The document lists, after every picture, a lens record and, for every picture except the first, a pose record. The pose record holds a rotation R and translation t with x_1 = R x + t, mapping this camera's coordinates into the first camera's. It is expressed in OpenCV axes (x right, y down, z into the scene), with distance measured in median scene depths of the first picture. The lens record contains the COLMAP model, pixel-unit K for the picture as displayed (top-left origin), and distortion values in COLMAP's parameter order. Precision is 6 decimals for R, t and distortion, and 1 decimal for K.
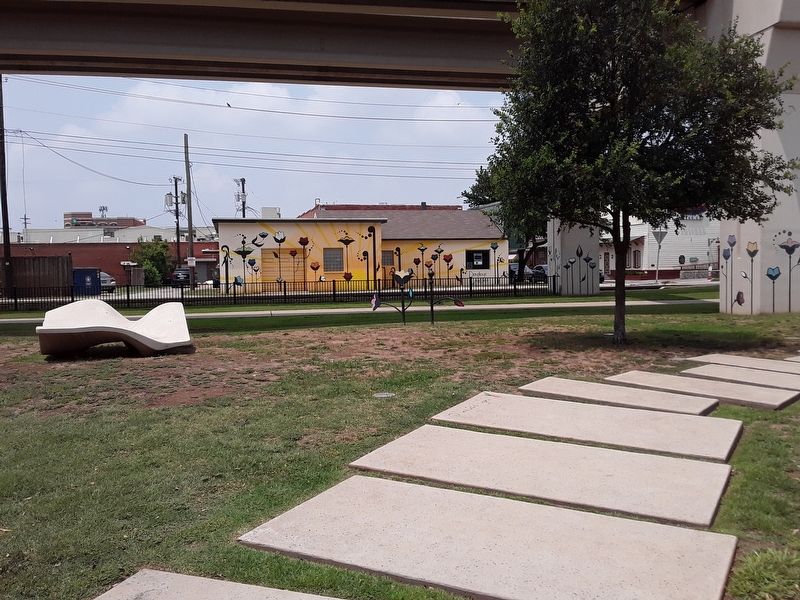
lens RADIAL K [[732.2, 0, 399.6], [0, 732.2, 301.0], [0, 0, 1]] dist [0.057754, 0.000000]
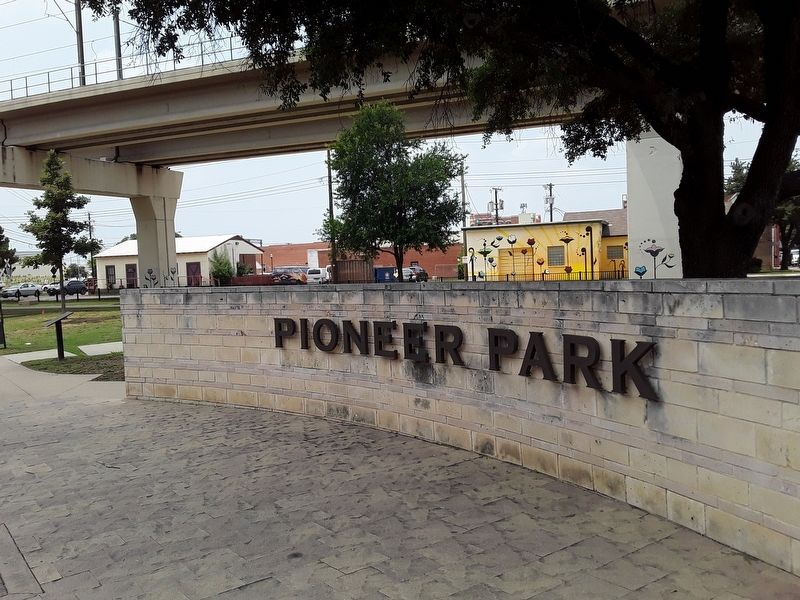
lens RADIAL K [[732.2, 0, 400.6], [0, 732.2, 298.8], [0, 0, 1]] dist [0.057754, 0.000000]
pose [[0.835479, 0.005039, -0.549499, 0.363862], [0.002525, 0.999912, 0.013010, -0.001907], [0.549516, -0.012257, 0.835393, -0.154988]]
